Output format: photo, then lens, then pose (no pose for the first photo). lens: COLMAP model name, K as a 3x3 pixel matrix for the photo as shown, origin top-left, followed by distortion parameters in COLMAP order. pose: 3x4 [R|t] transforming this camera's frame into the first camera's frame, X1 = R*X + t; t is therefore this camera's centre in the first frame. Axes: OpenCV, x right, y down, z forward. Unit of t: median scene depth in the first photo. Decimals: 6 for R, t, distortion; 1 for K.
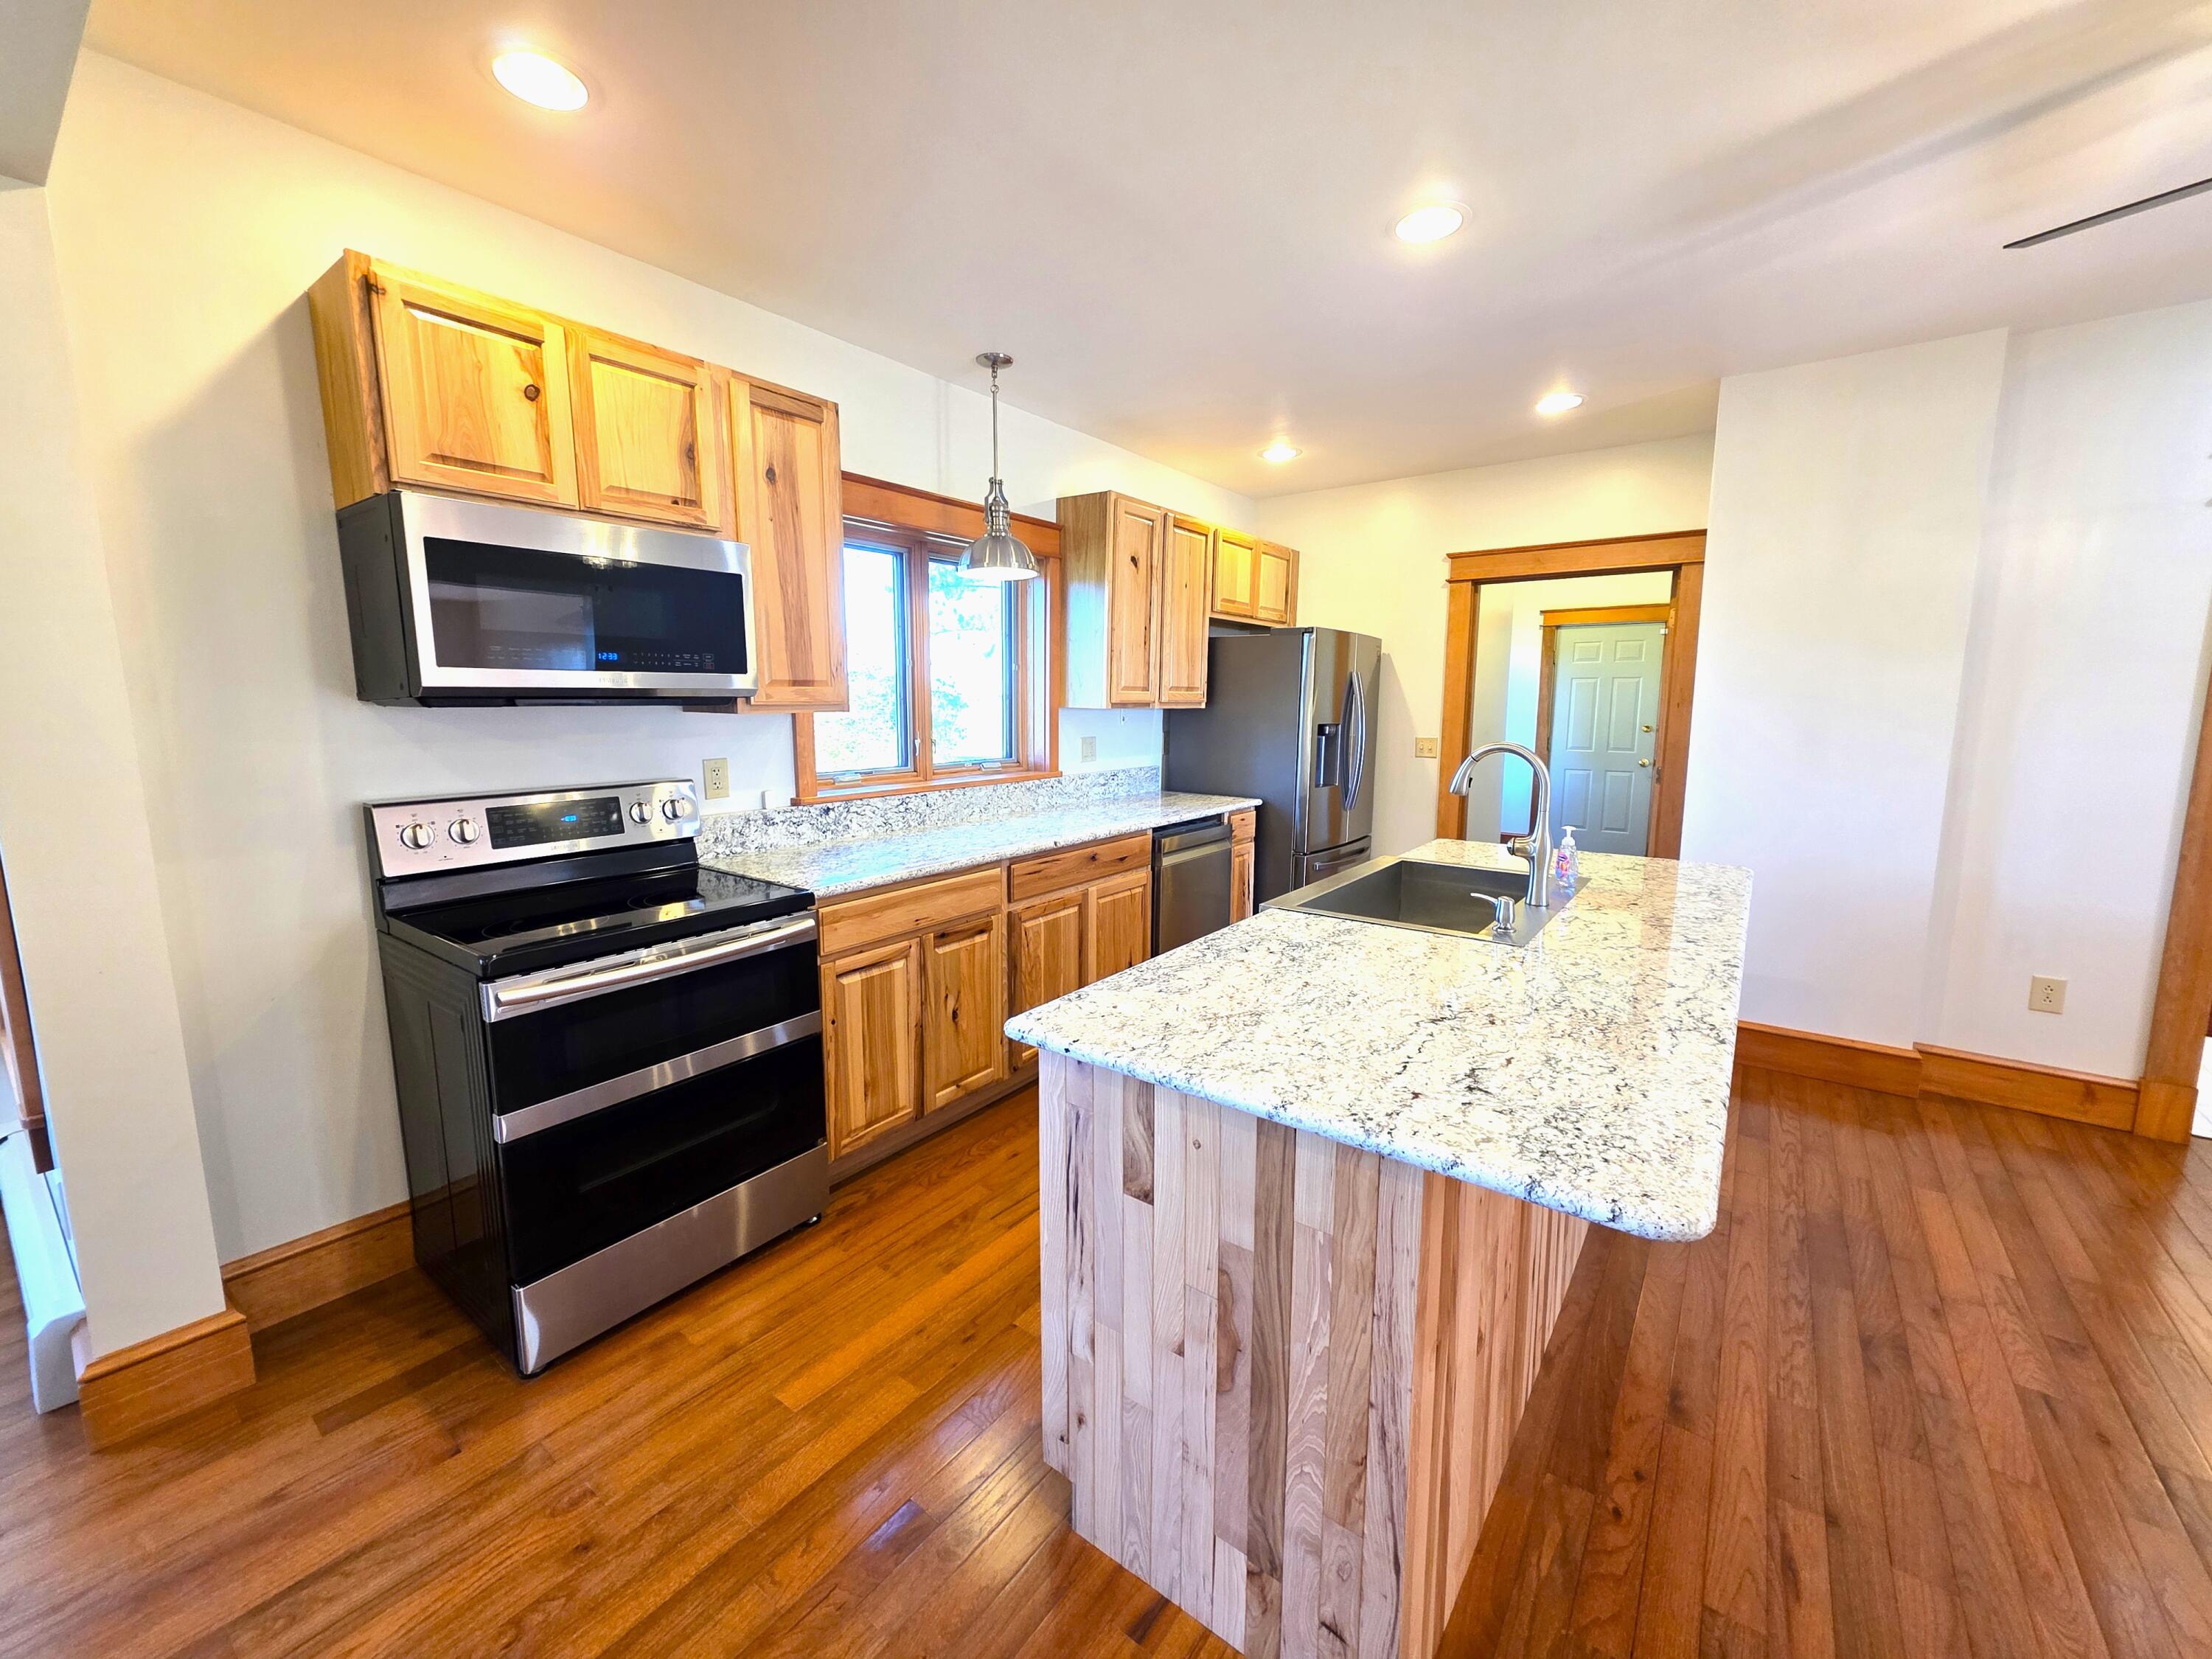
lens RADIAL K [[871.8, 0, 1102.5], [0, 871.8, 823.8], [0, 0, 1]] dist [0.006374, -0.000011]
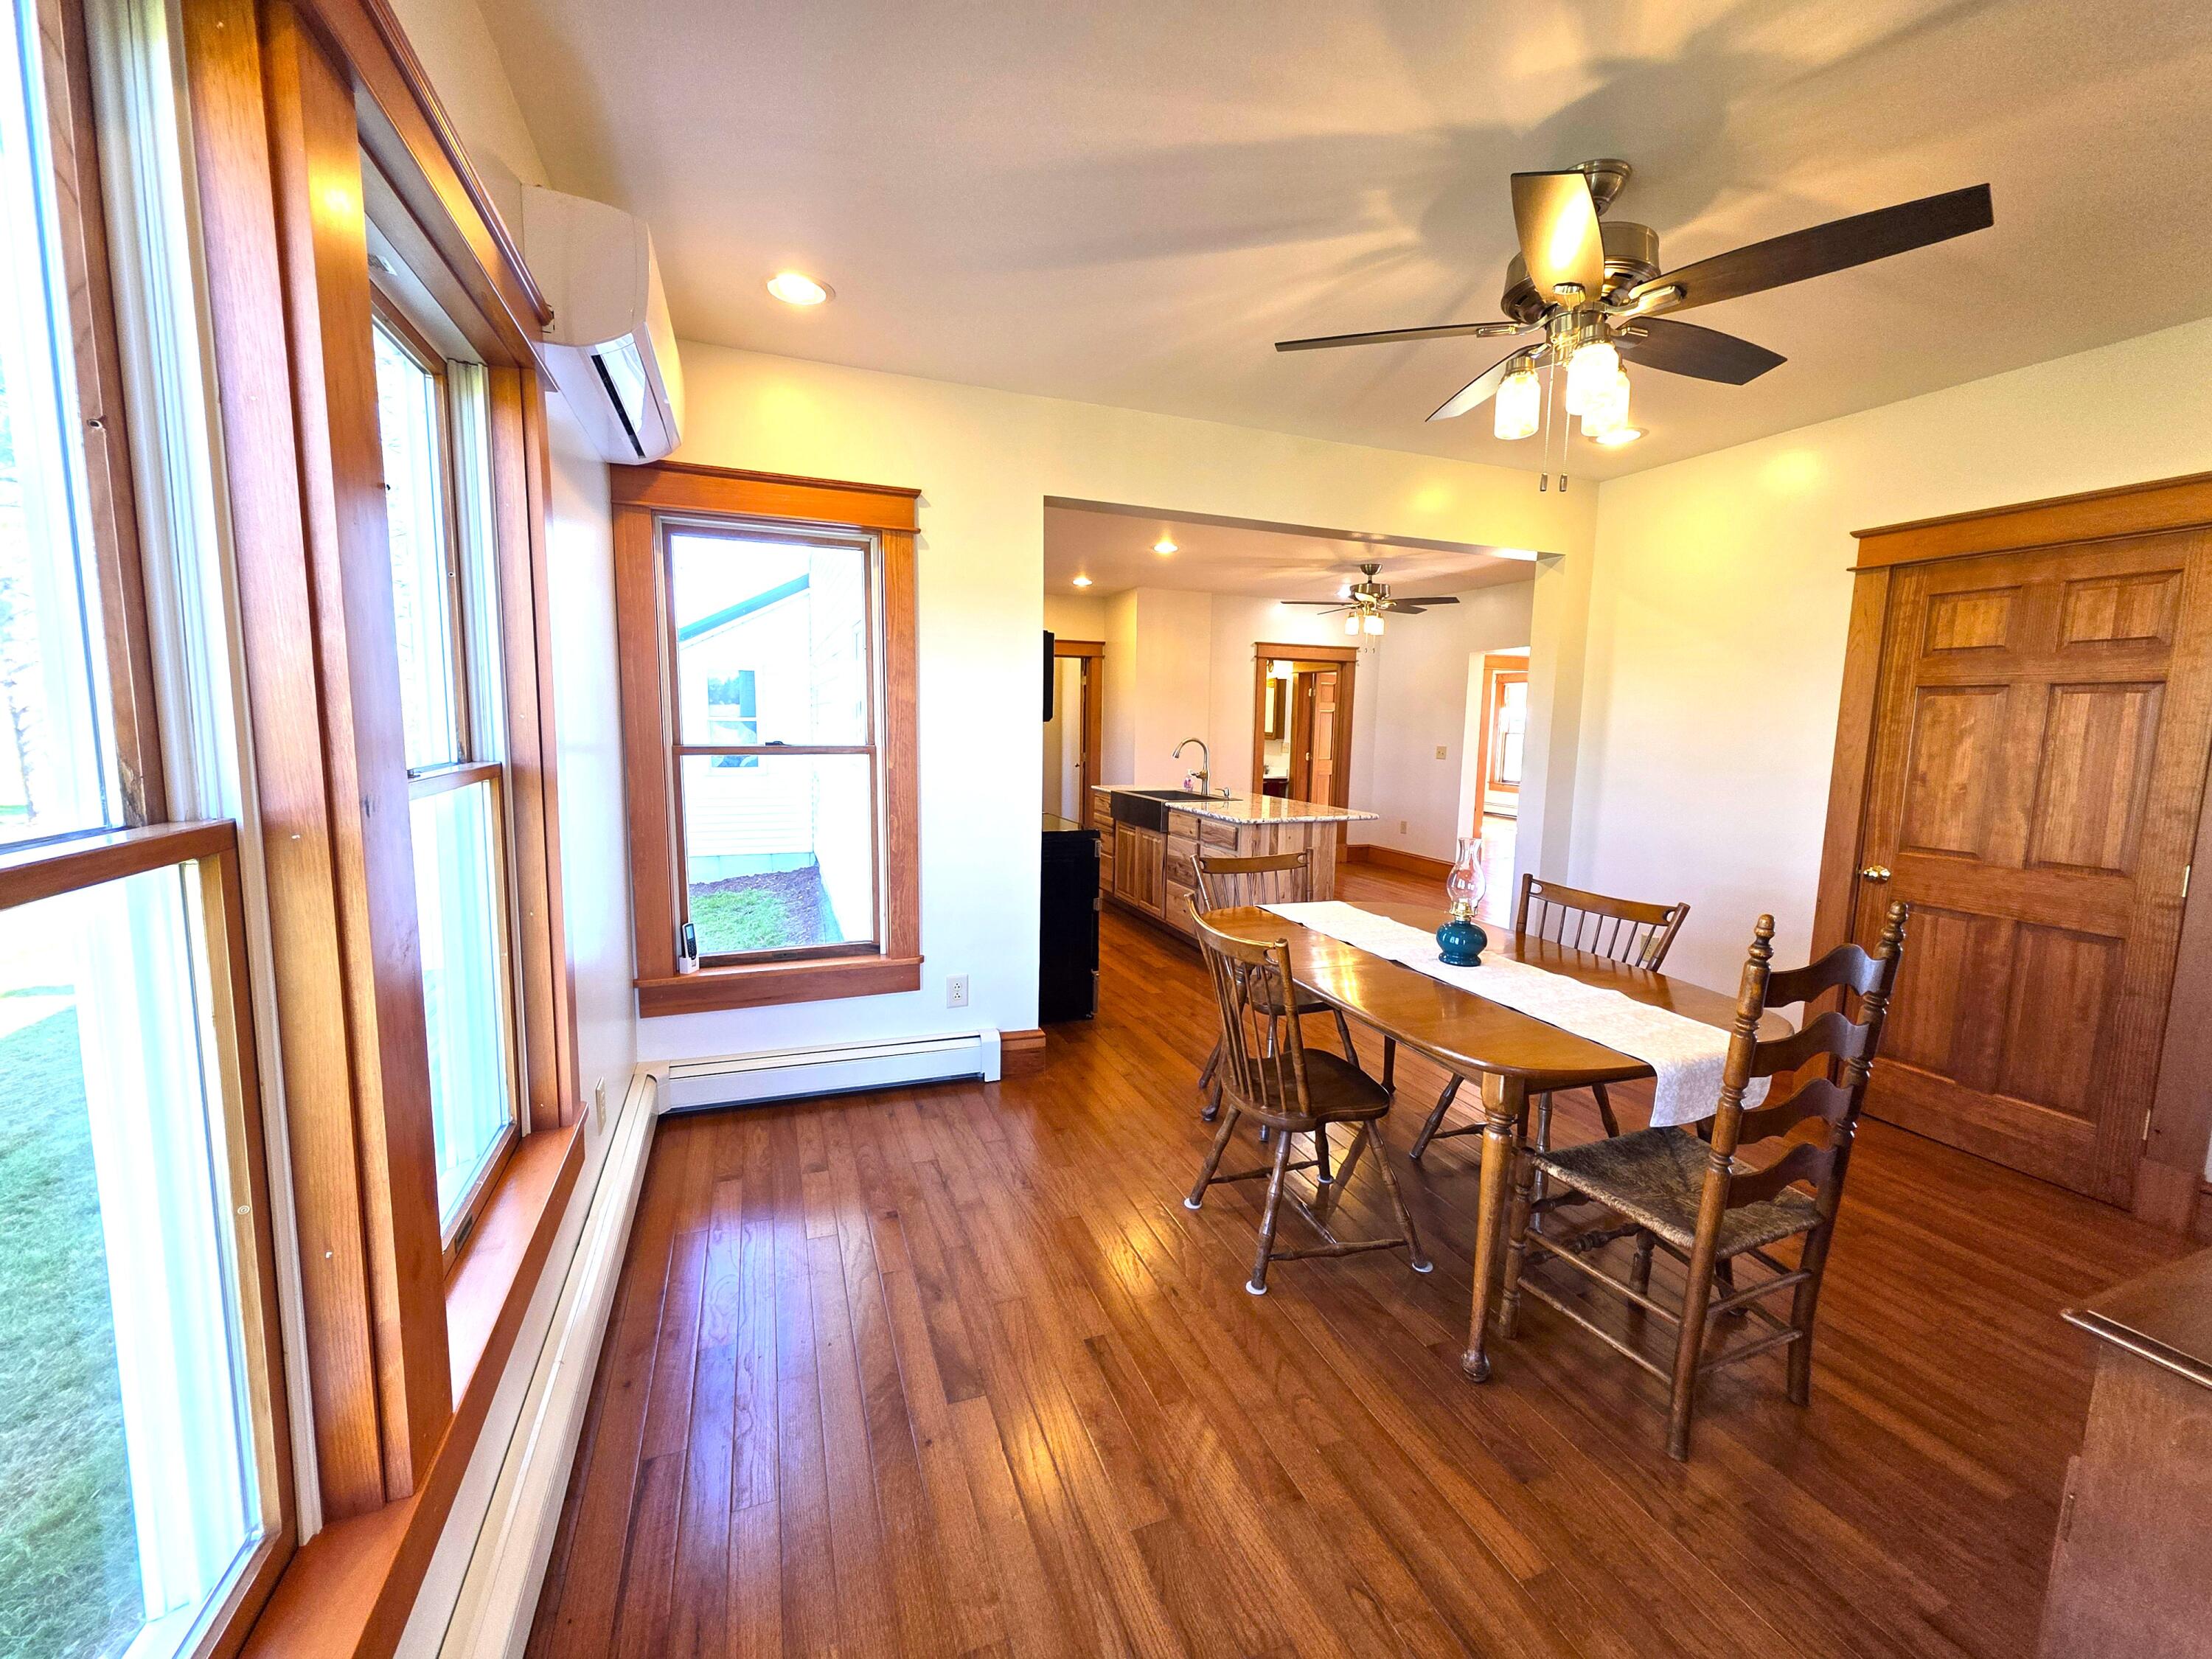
lens RADIAL K [[876.9, 0, 1103.3], [0, 876.9, 822.6], [0, 0, 1]] dist [0.005419, -0.000108]
pose [[0.527471, -0.087289, 0.845077, -2.542477], [0.102116, 0.994010, 0.038935, 0.034274], [-0.843414, 0.065758, 0.533225, -0.282662]]
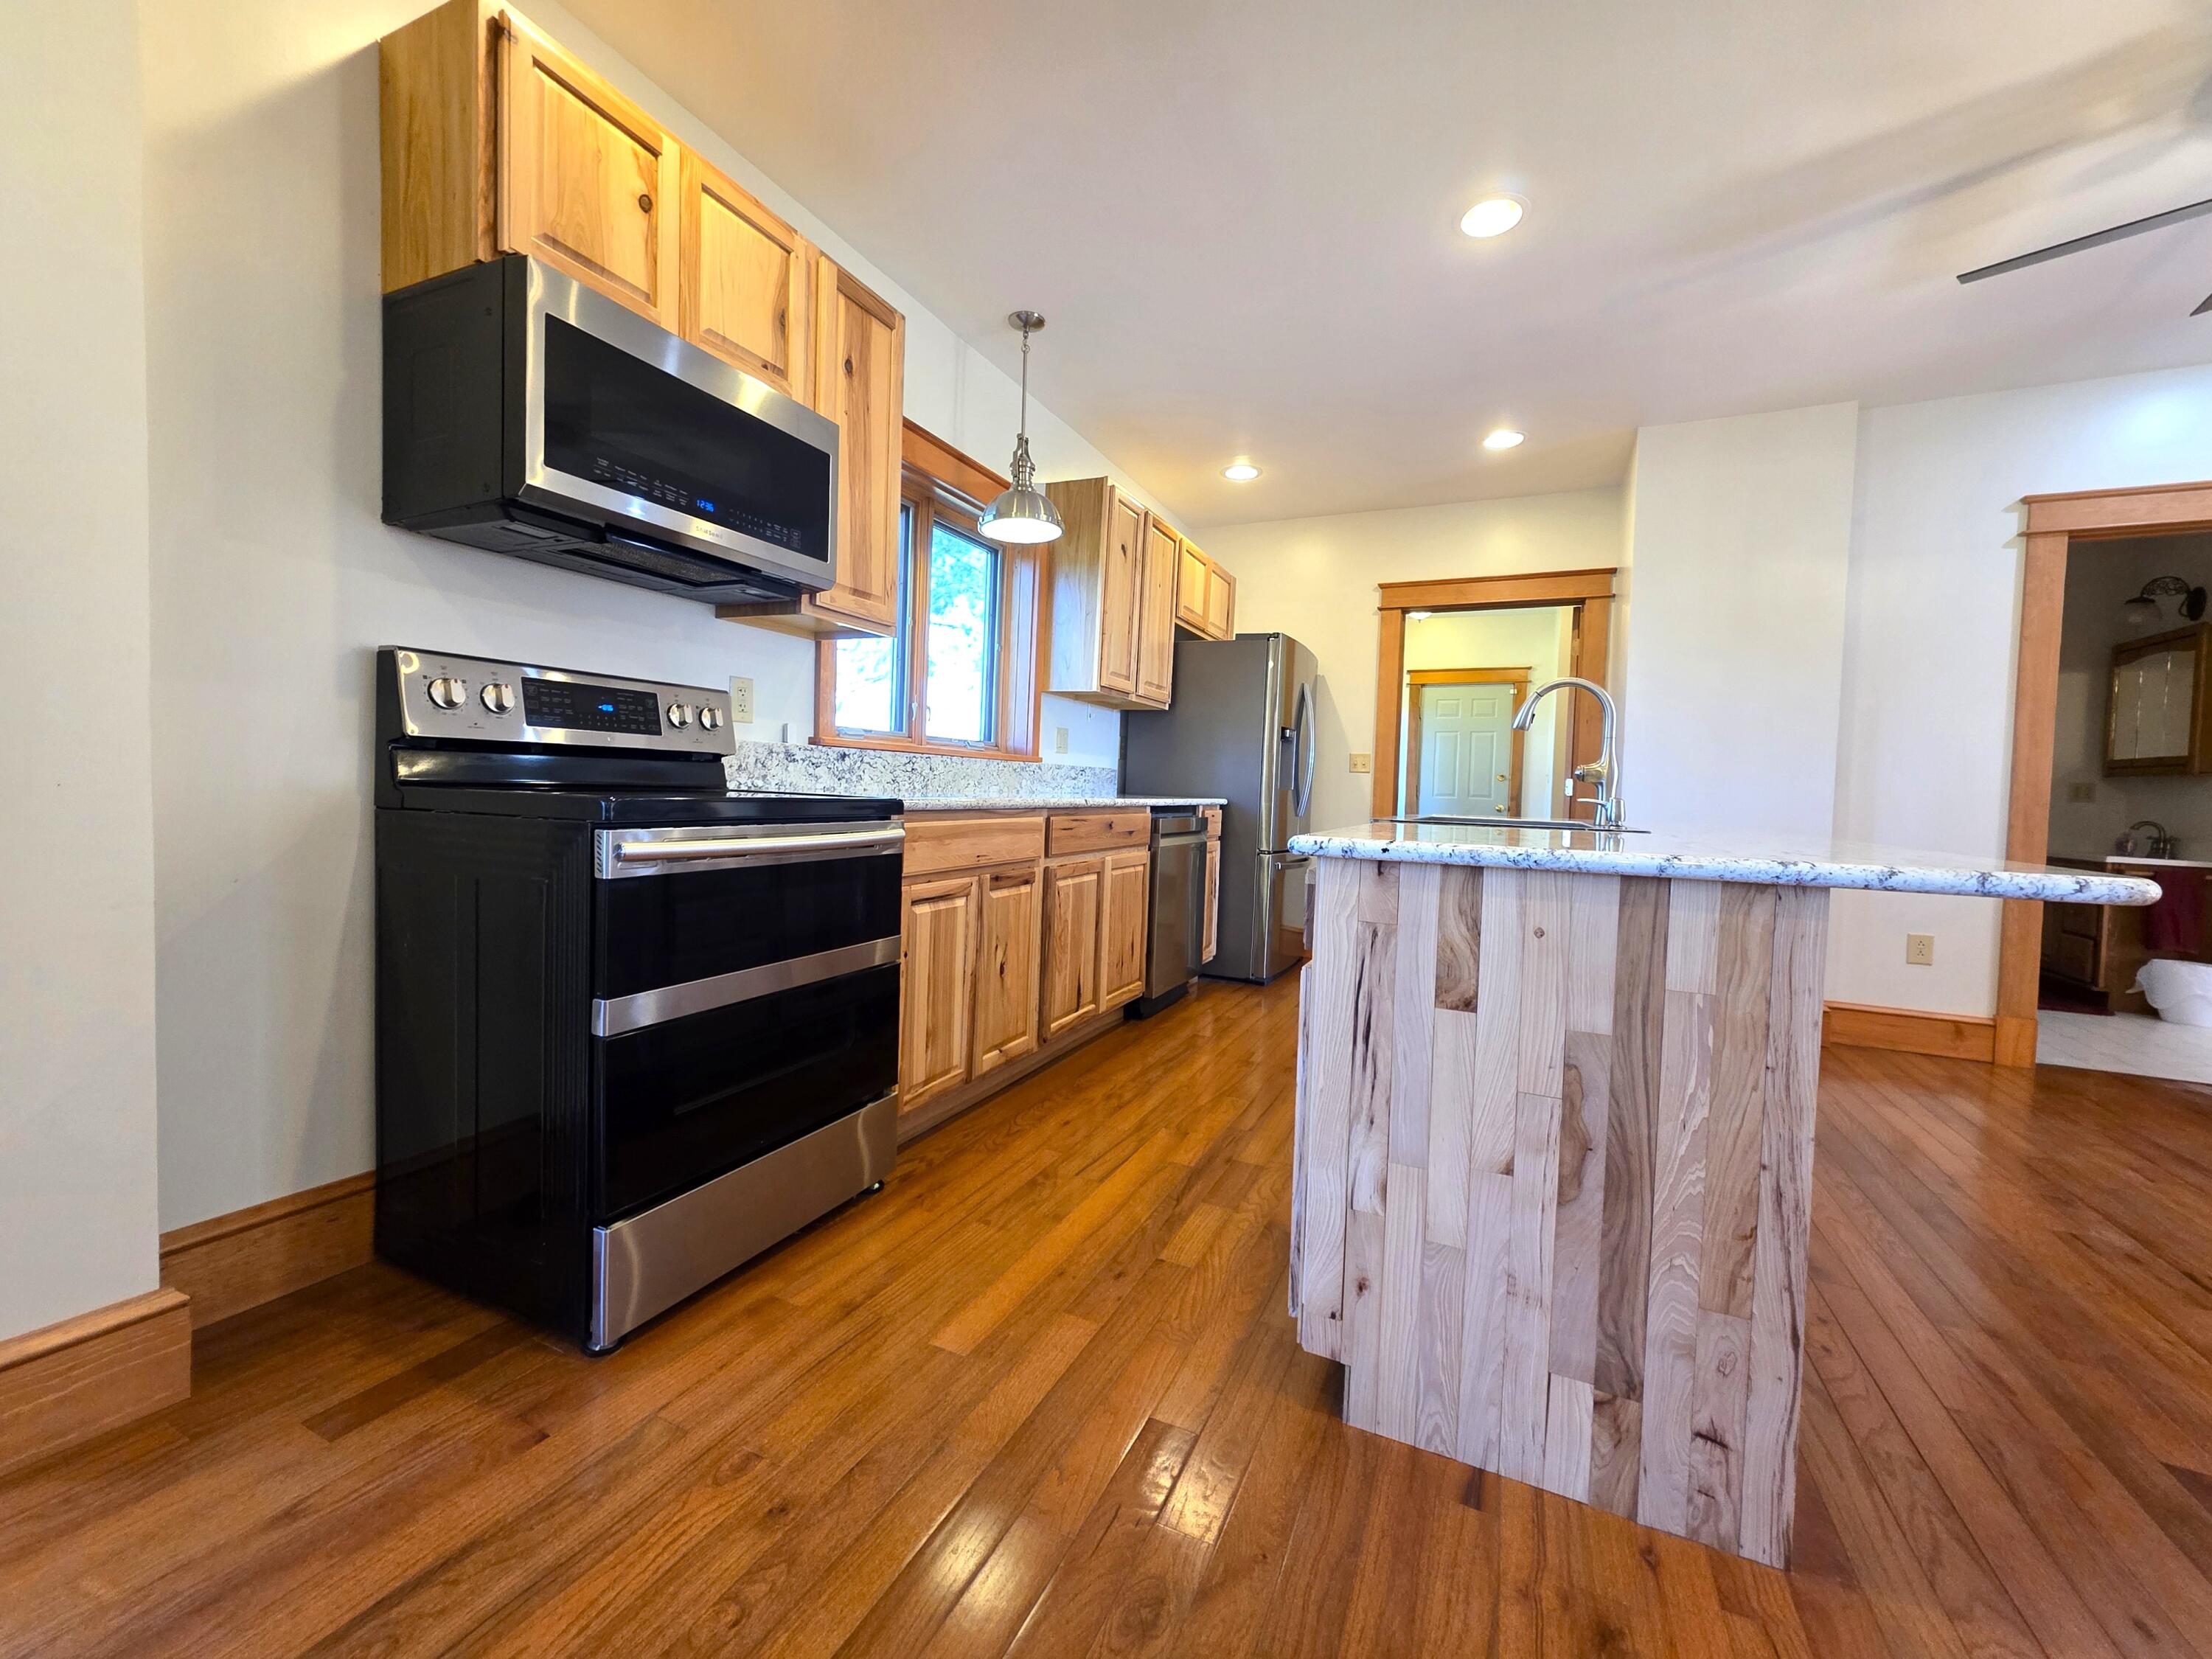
lens RADIAL K [[876.9, 0, 1103.3], [0, 876.9, 822.6], [0, 0, 1]] dist [0.005419, -0.000108]
pose [[0.978296, 0.023746, 0.205847, -0.382148], [-0.003143, 0.994998, -0.099845, 0.232735], [-0.207188, 0.097031, 0.973477, 0.096504]]
